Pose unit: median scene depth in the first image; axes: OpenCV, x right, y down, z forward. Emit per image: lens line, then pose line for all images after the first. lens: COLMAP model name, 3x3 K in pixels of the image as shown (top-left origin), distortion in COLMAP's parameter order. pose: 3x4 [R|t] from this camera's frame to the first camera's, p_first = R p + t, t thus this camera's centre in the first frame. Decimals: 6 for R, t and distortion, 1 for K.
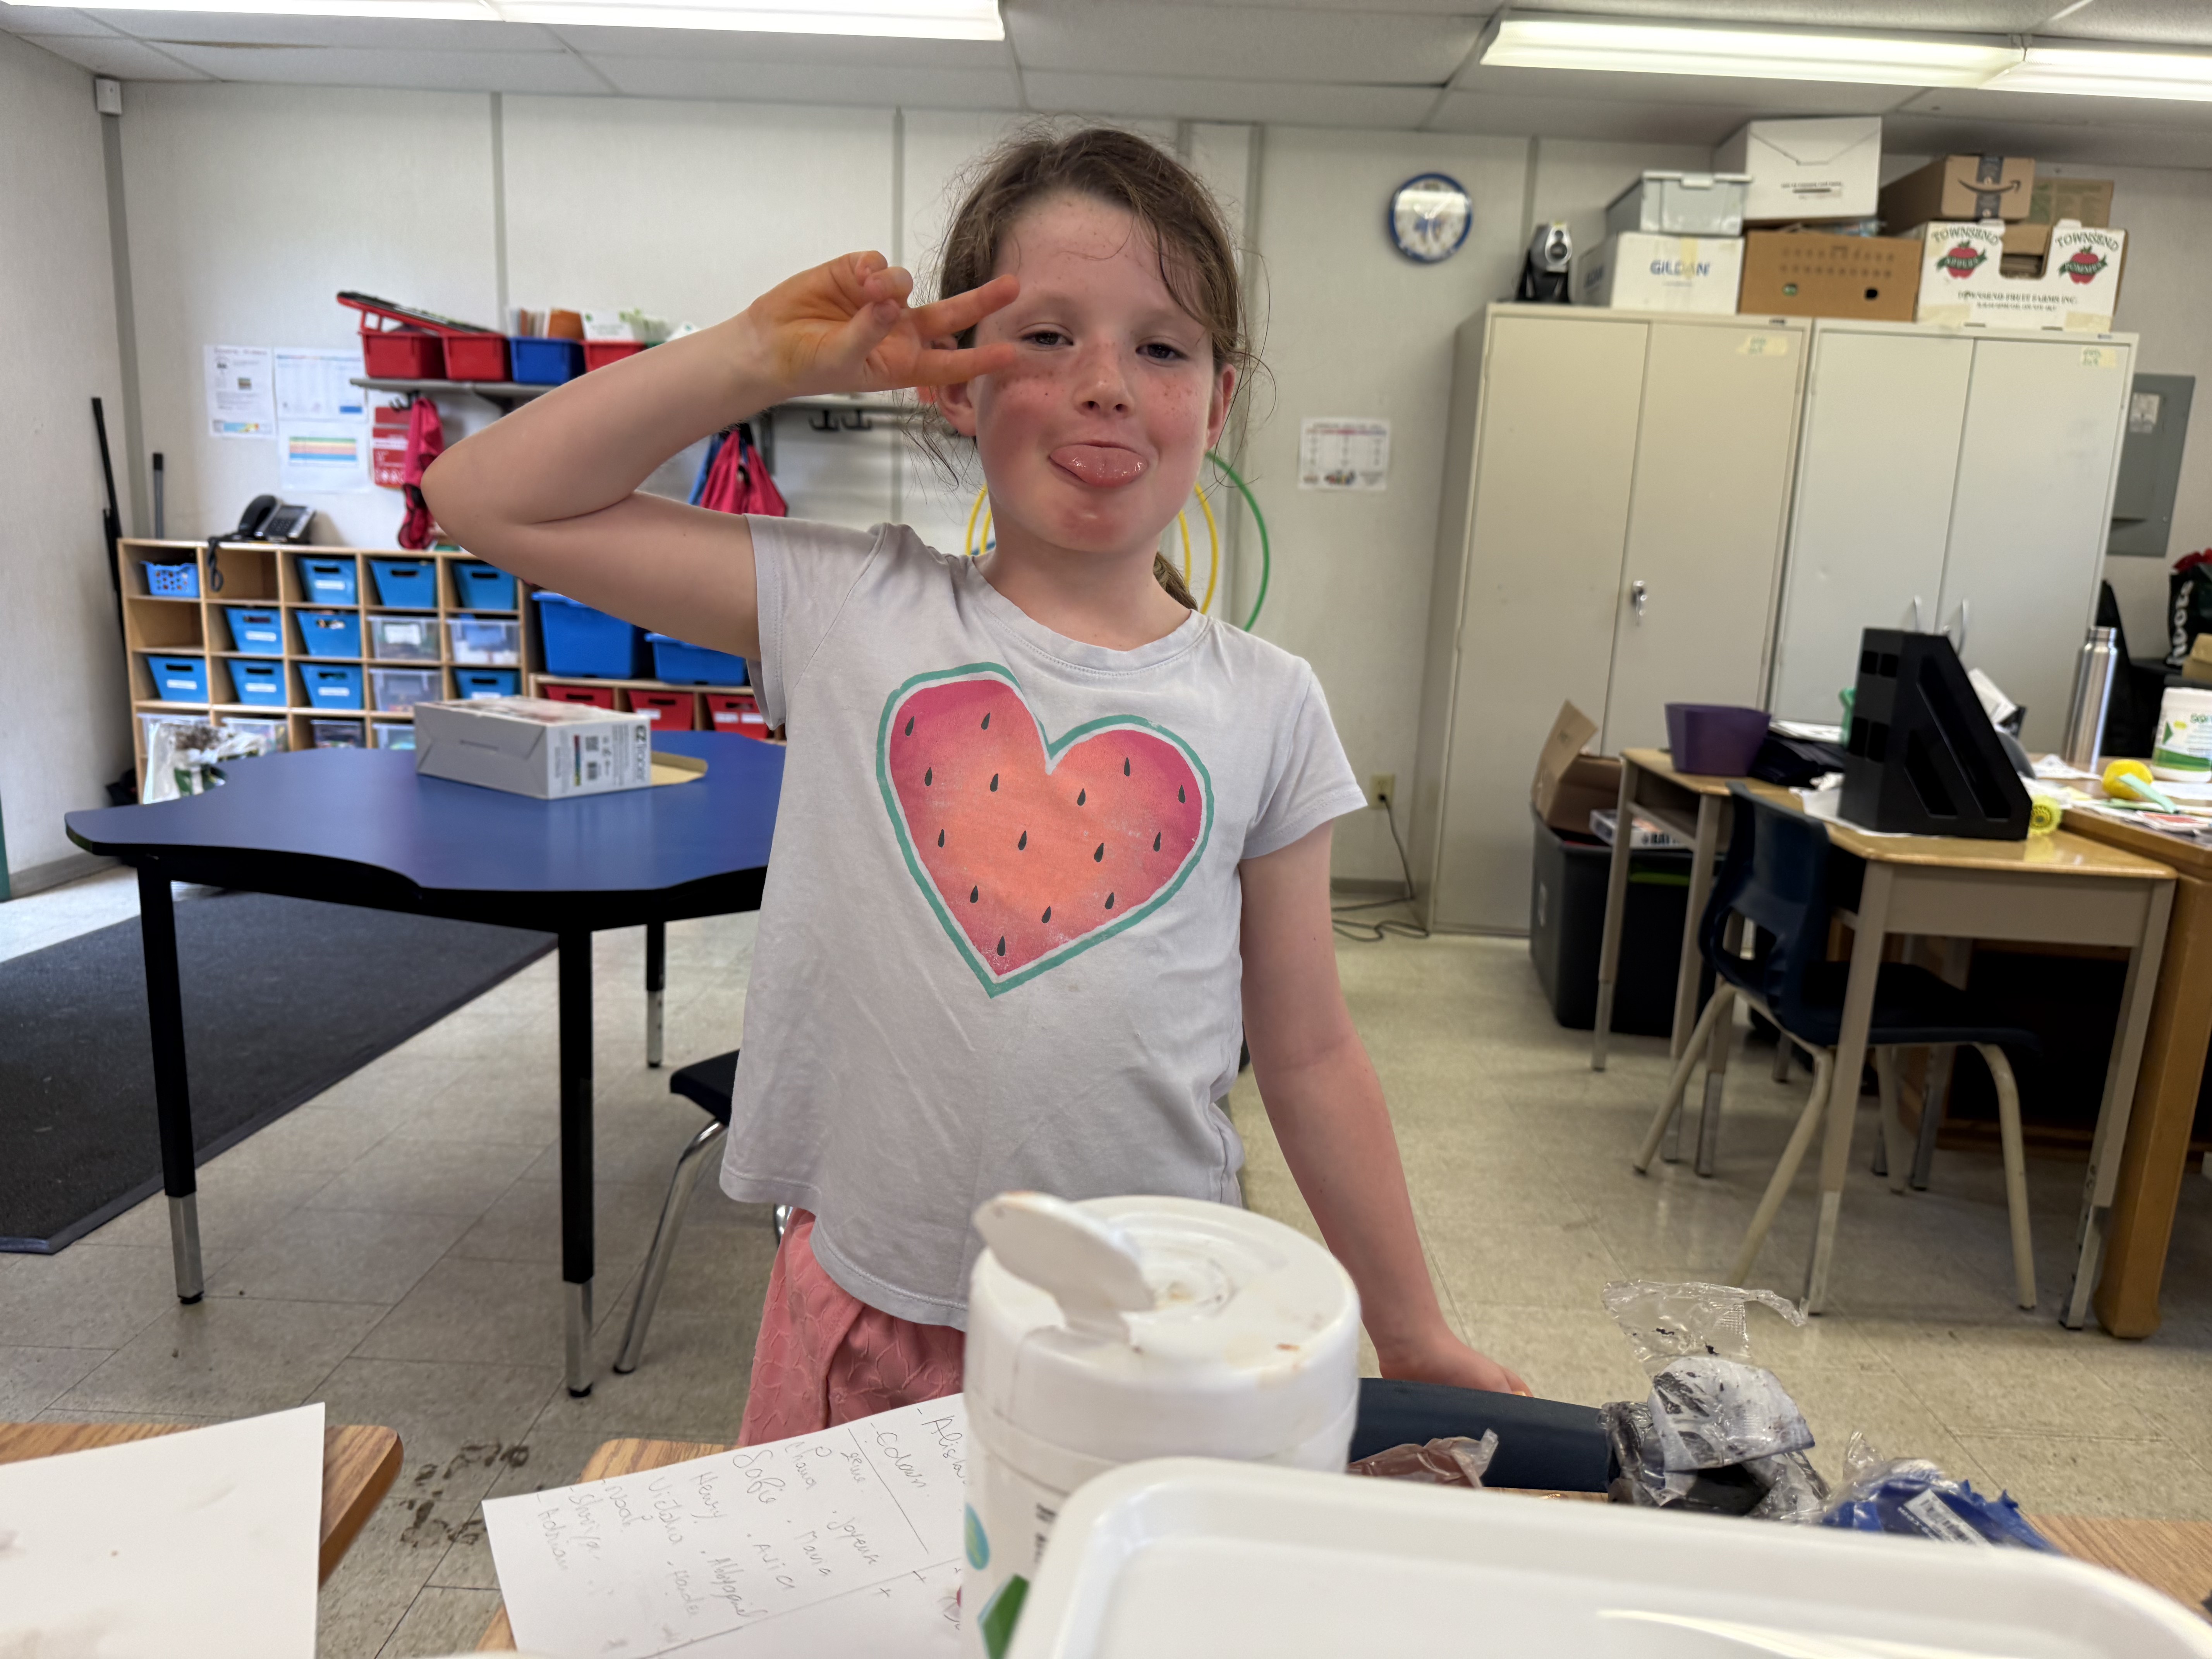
lens RADIAL K [[1589.3, 0, 1107.1], [0, 1589.3, 864.5], [0, 0, 1]] dist [0.015158, -0.022382]
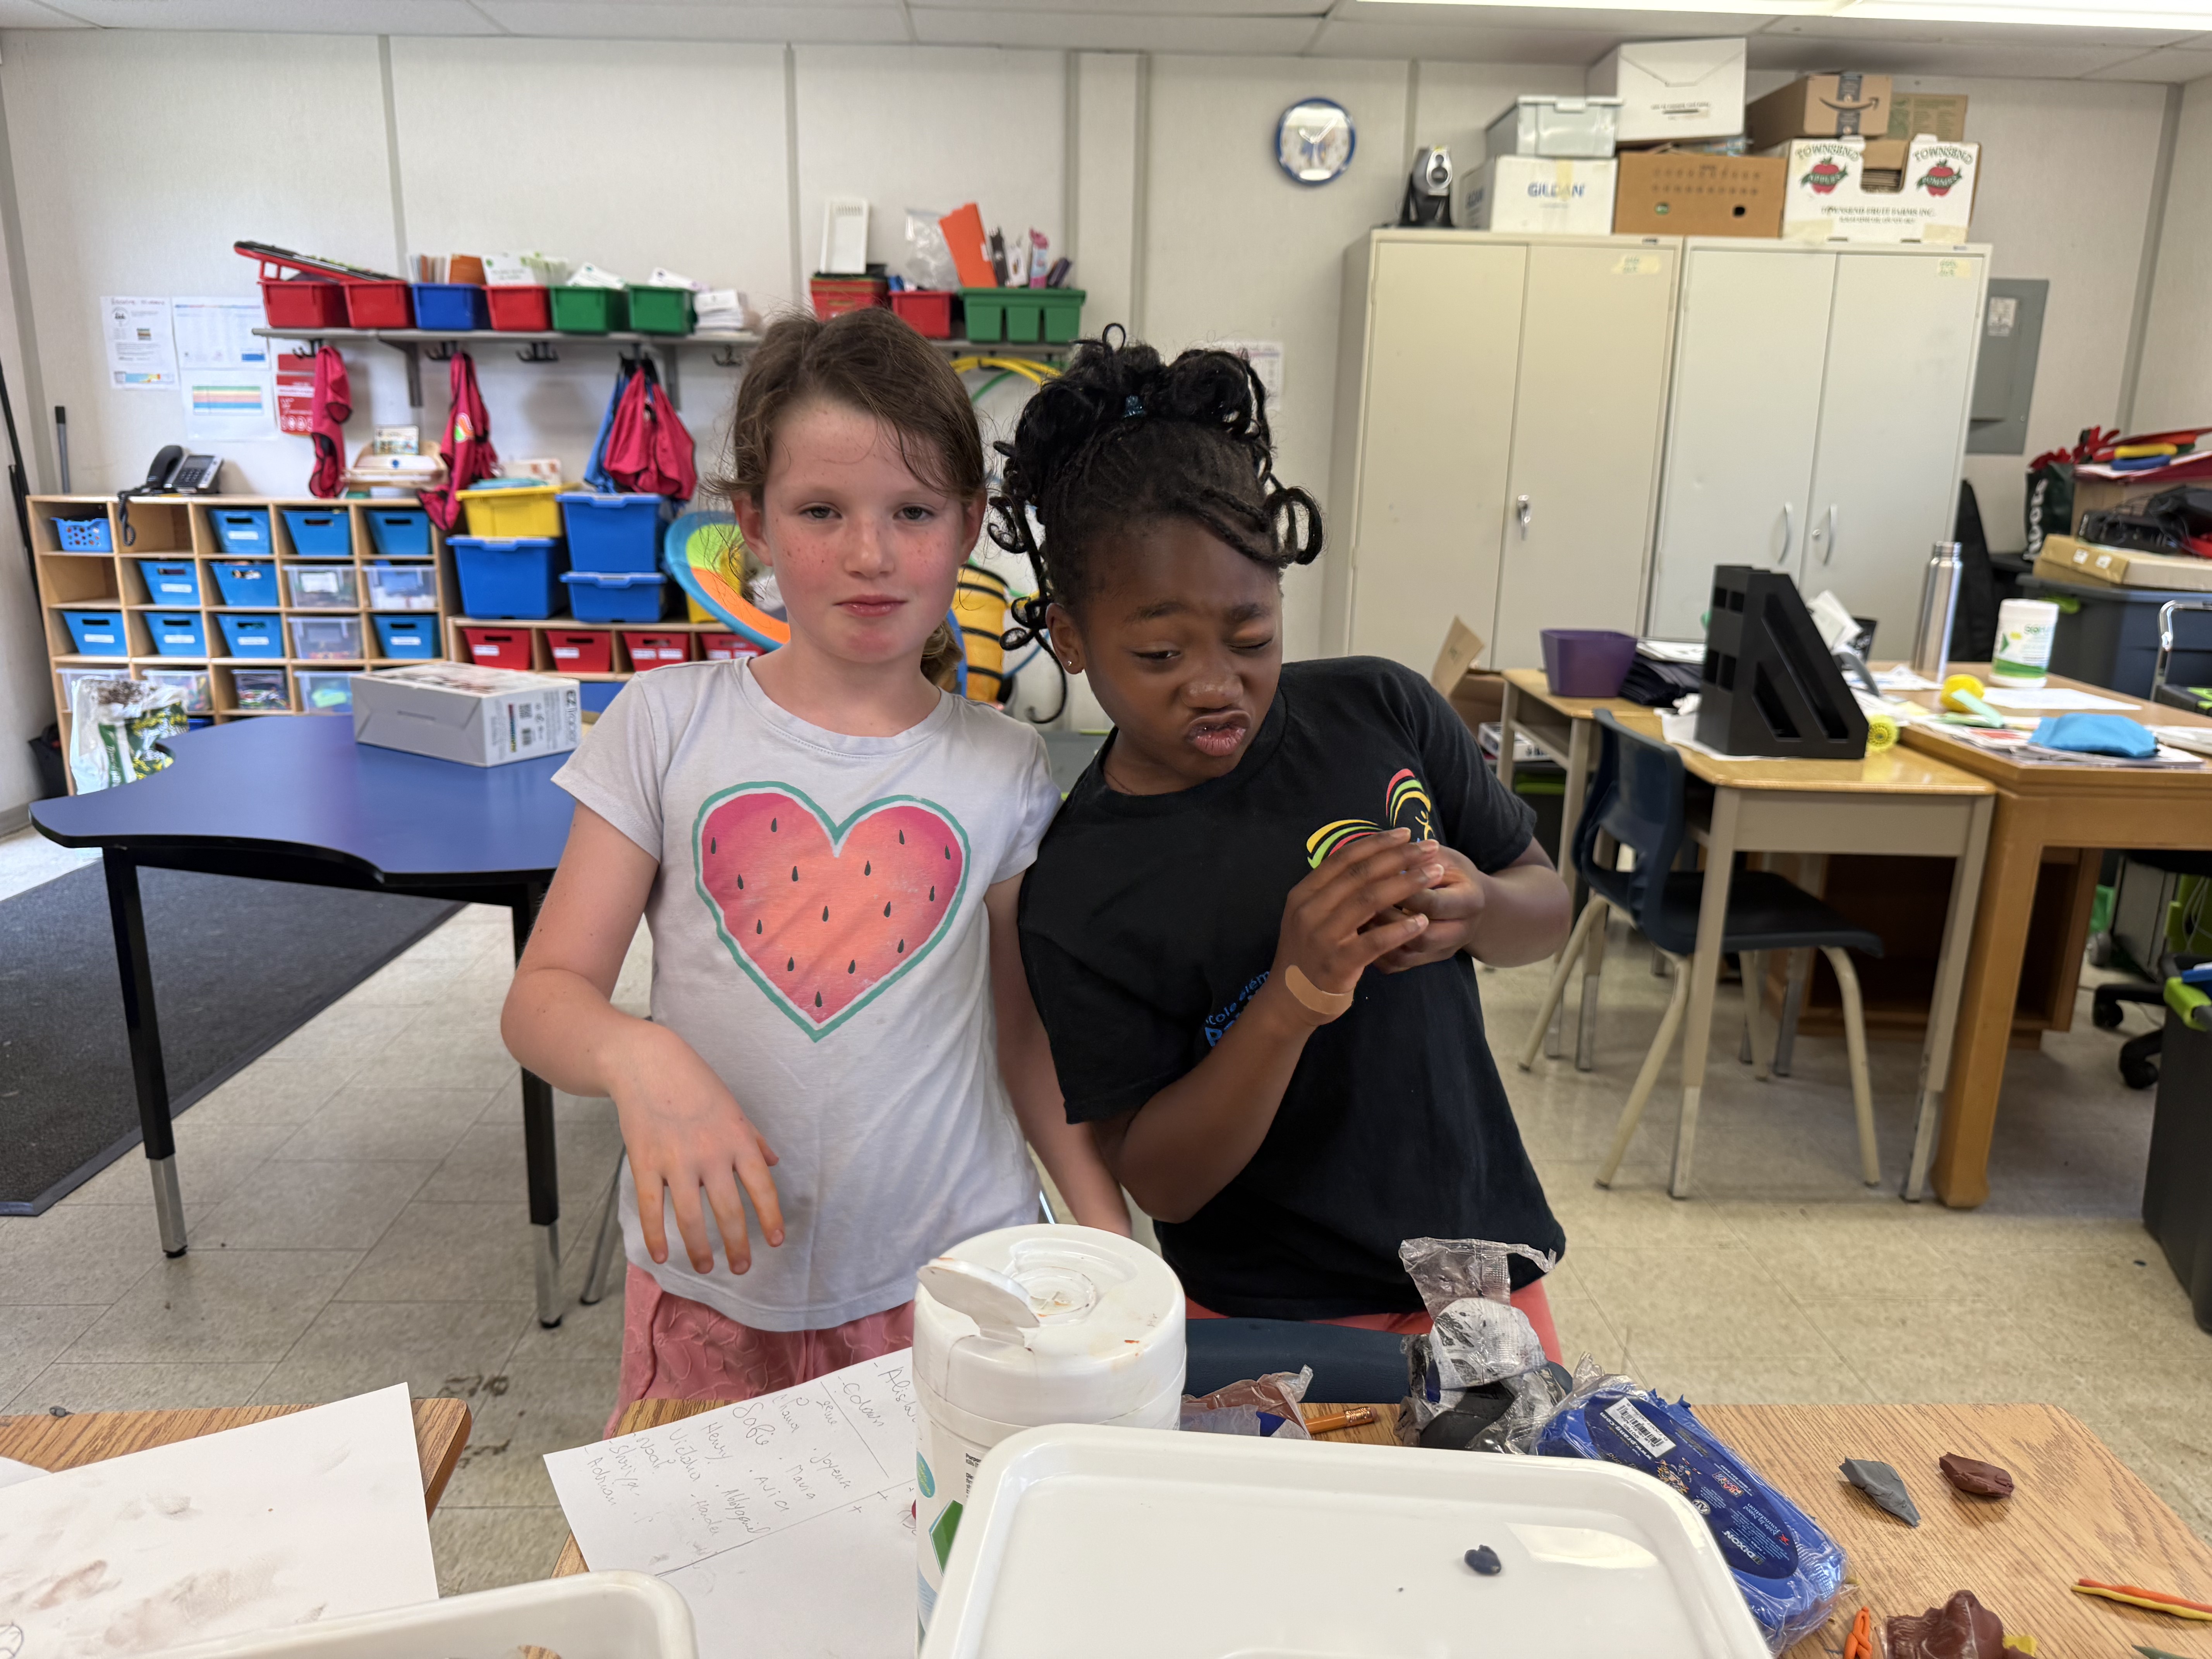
lens RADIAL K [[1589.3, 0, 1081.3], [0, 1589.3, 822.8], [0, 0, 1]] dist [0.015158, -0.022382]
pose [[0.998796, -0.035875, 0.033455, 0.002846], [0.034414, 0.998470, 0.043276, -0.020311], [-0.034957, -0.042073, 0.998503, -0.037774]]
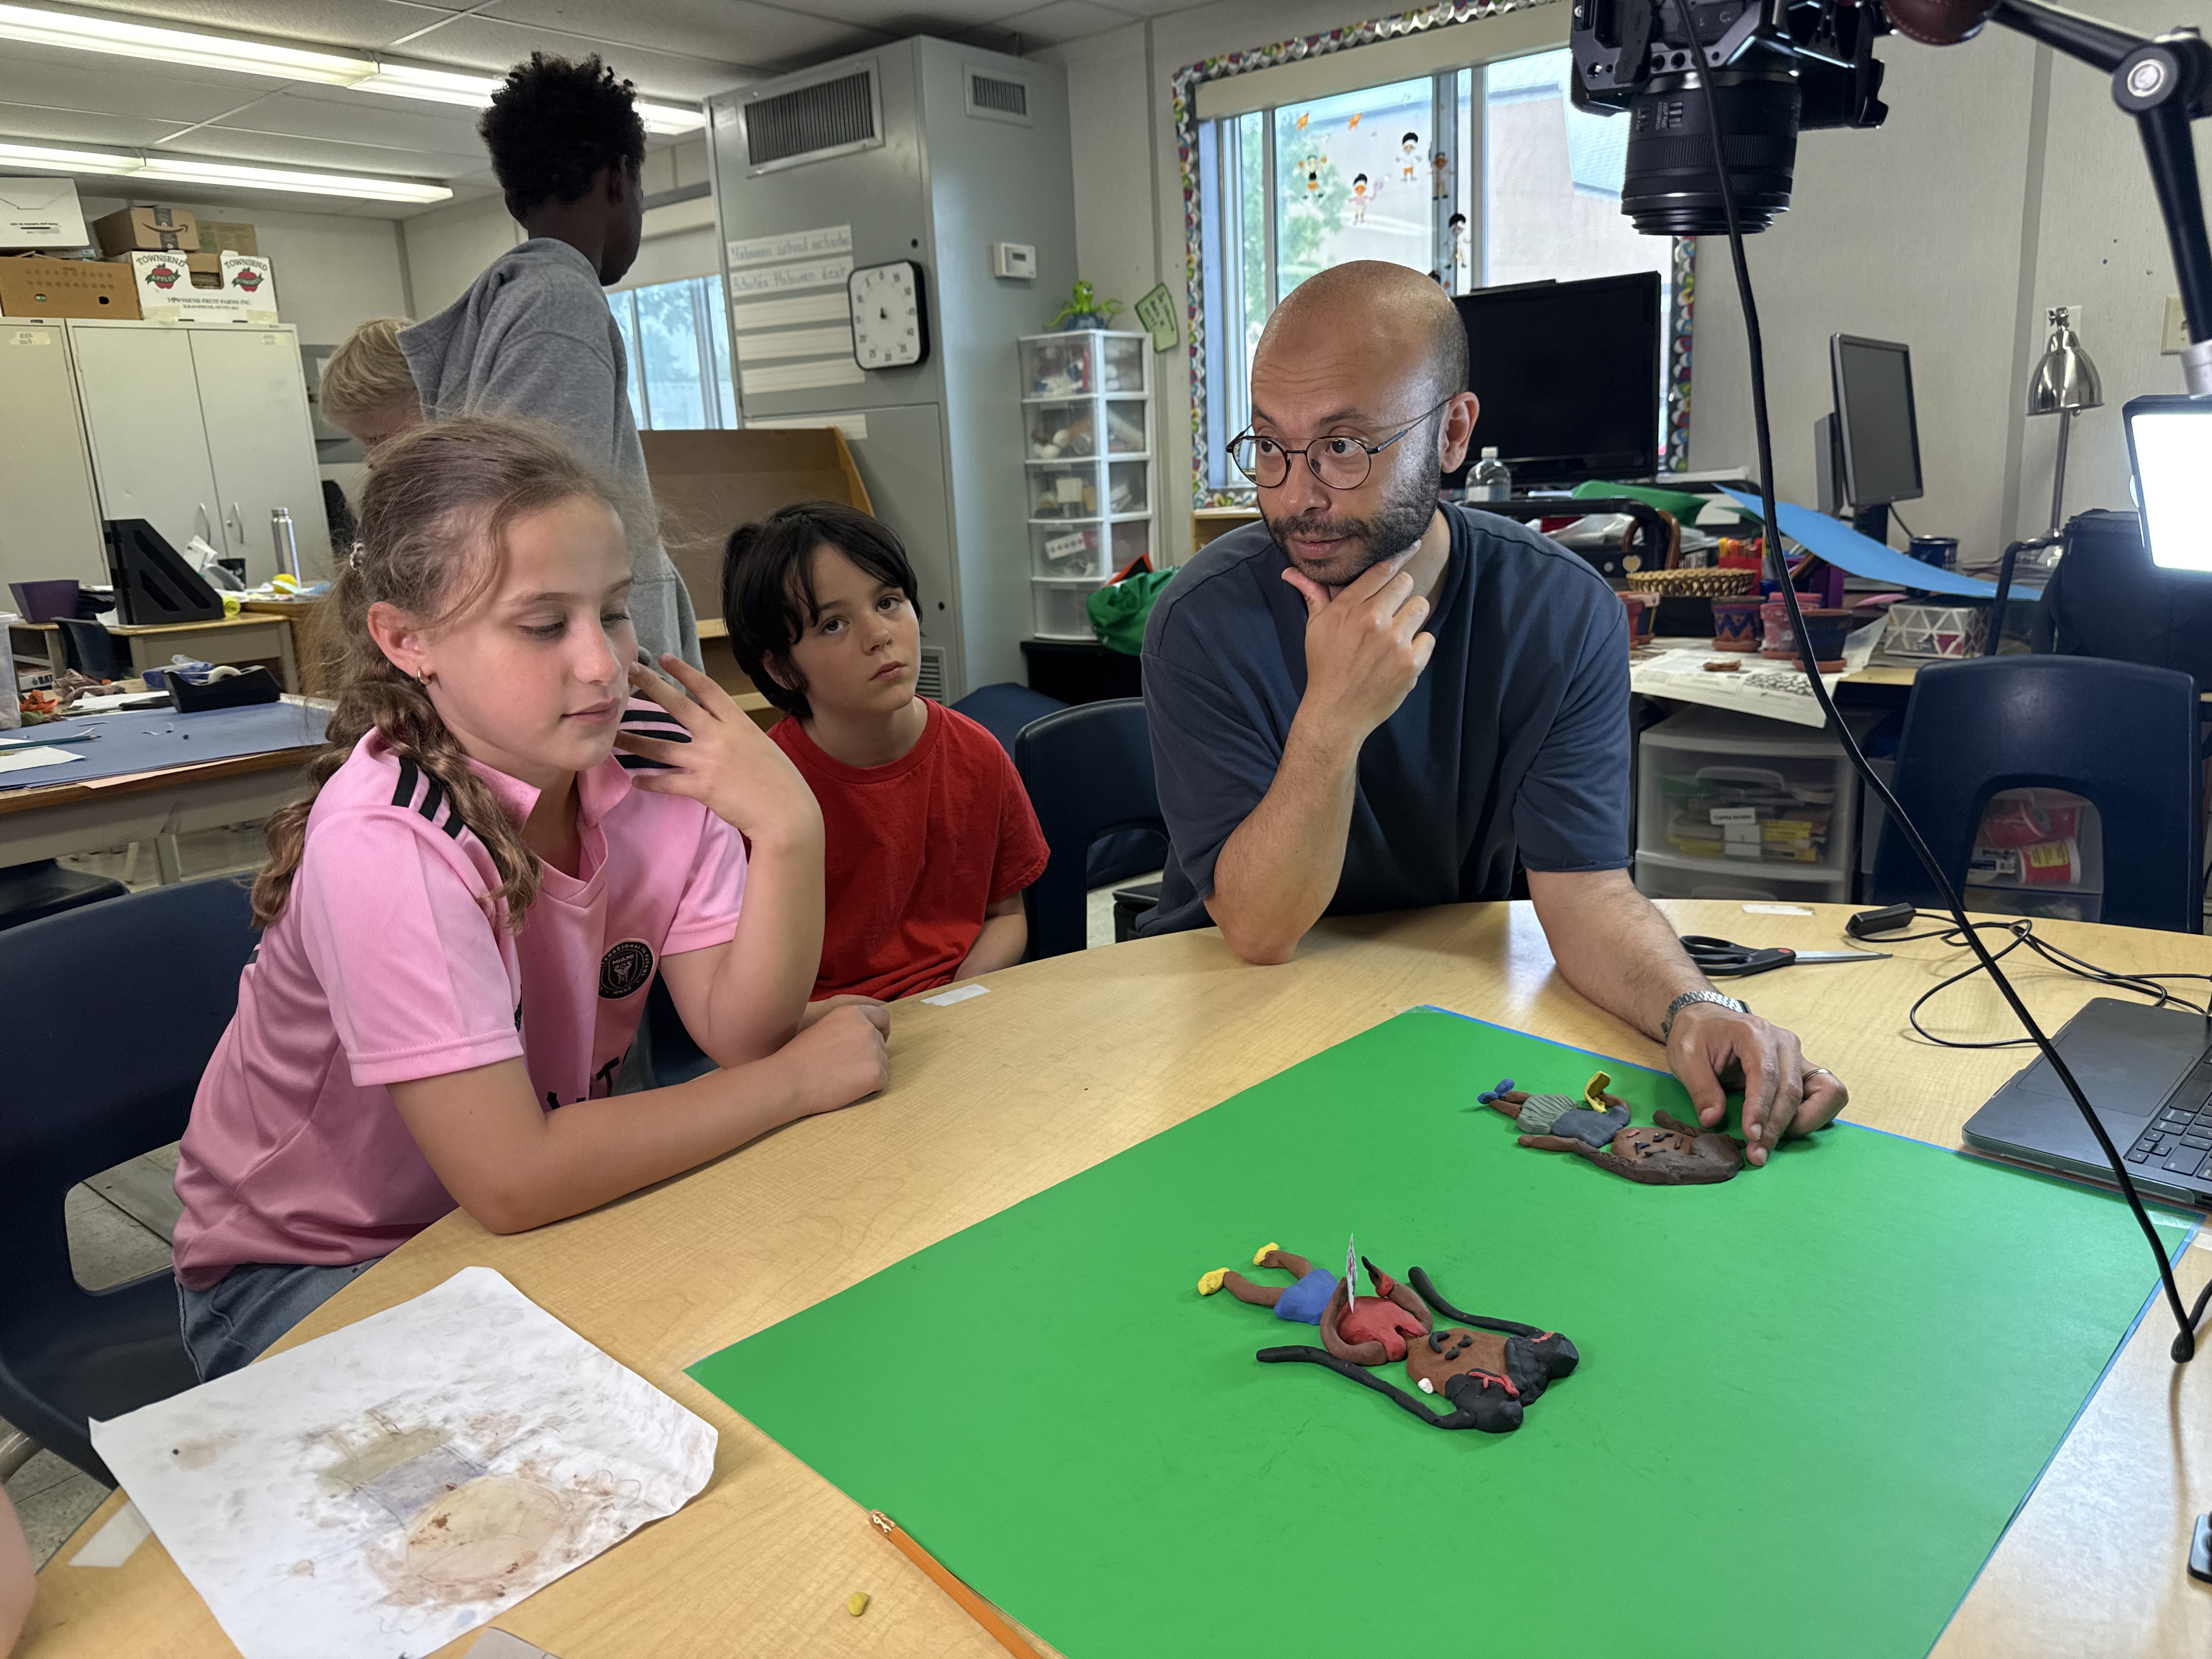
lens RADIAL K [[1589.3, 0, 1101.0], [0, 1589.3, 828.2], [0, 0, 1]] dist [0.015158, -0.022382]
pose [[0.628908, -0.250877, 0.735891, -0.135803], [0.231225, 0.964034, 0.131045, 0.124355], [-0.742300, 0.087741, 0.664298, -0.593365]]
